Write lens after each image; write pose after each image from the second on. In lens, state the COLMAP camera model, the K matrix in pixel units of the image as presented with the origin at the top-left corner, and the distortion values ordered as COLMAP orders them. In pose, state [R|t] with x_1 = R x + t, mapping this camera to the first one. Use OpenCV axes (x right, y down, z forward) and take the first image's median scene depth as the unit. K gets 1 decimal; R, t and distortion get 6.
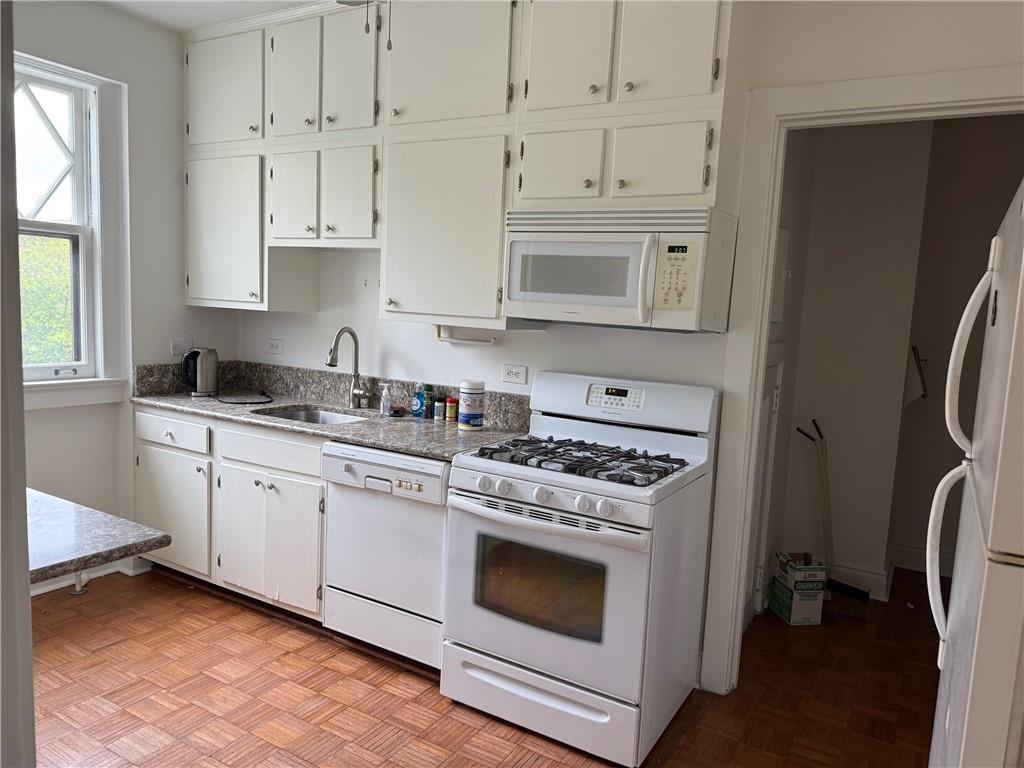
lens RADIAL K [[714.9, 0, 510.1], [0, 714.9, 388.2], [0, 0, 1]] dist [0.174155, -0.333837]
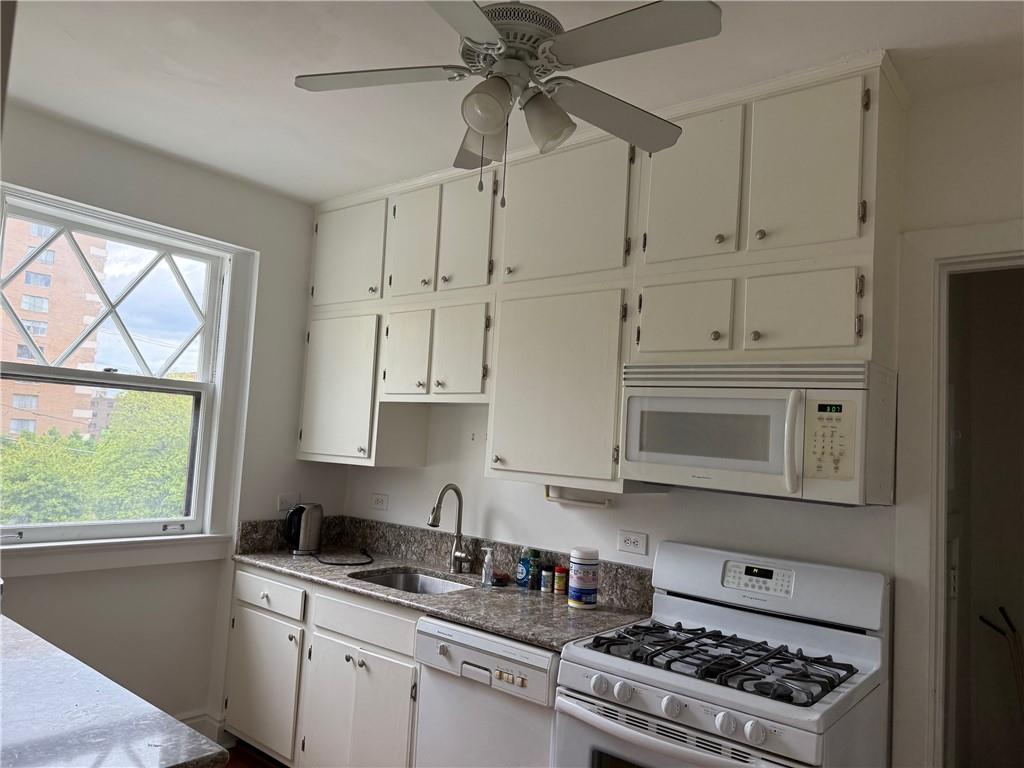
lens RADIAL K [[714.9, 0, 510.1], [0, 714.9, 388.2], [0, 0, 1]] dist [0.174155, -0.333837]
pose [[0.988754, -0.003353, -0.149513, -0.011017], [-0.026710, 0.979714, -0.198611, -0.029468], [0.147146, 0.200371, 0.968607, 0.092768]]
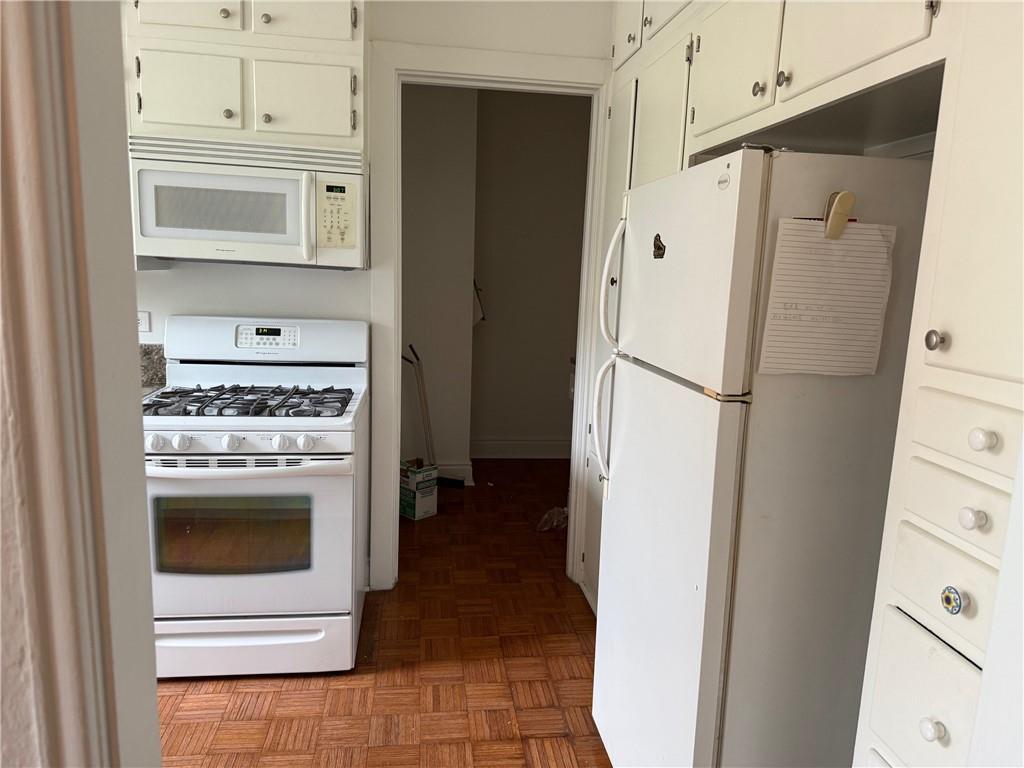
lens RADIAL K [[710.8, 0, 512.0], [0, 710.8, 384.0], [0, 0, 1]] dist [0.089520, -0.131179]
pose [[0.790251, -0.122674, 0.600379, -0.196056], [0.074797, 0.991741, 0.104188, -0.000996], [-0.608201, -0.037428, 0.792900, 0.008471]]
